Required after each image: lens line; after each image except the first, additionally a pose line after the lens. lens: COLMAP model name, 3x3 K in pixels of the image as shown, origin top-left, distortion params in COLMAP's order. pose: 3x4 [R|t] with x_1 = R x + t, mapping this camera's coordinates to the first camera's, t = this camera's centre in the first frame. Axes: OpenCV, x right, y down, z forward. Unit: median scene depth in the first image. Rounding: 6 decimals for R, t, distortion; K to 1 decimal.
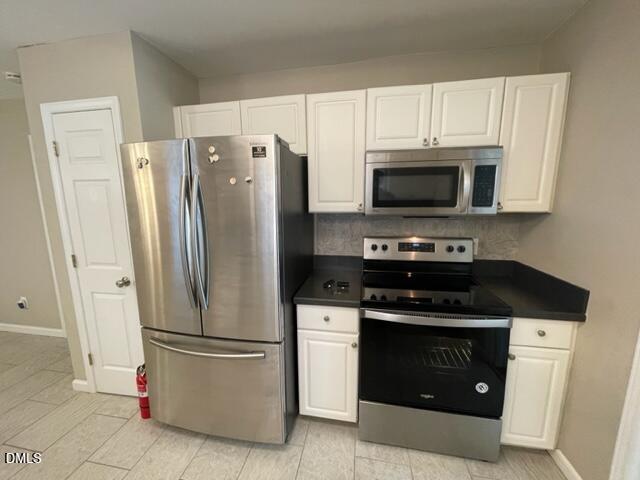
lens RADIAL K [[258.0, 0, 319.5], [0, 258.0, 237.1], [0, 0, 1]] dist [-0.002177, -0.000245]
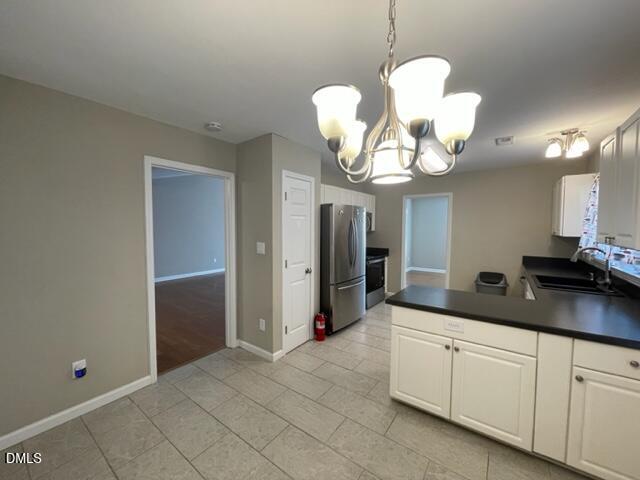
lens RADIAL K [[258.0, 0, 315.3], [0, 258.0, 237.1], [0, 0, 1]] dist [-0.002177, -0.000245]
pose [[0.437879, -0.020985, 0.898789, -2.309816], [0.130519, 0.990620, -0.040458, 0.017407], [-0.889509, 0.135025, 0.436511, 0.118991]]
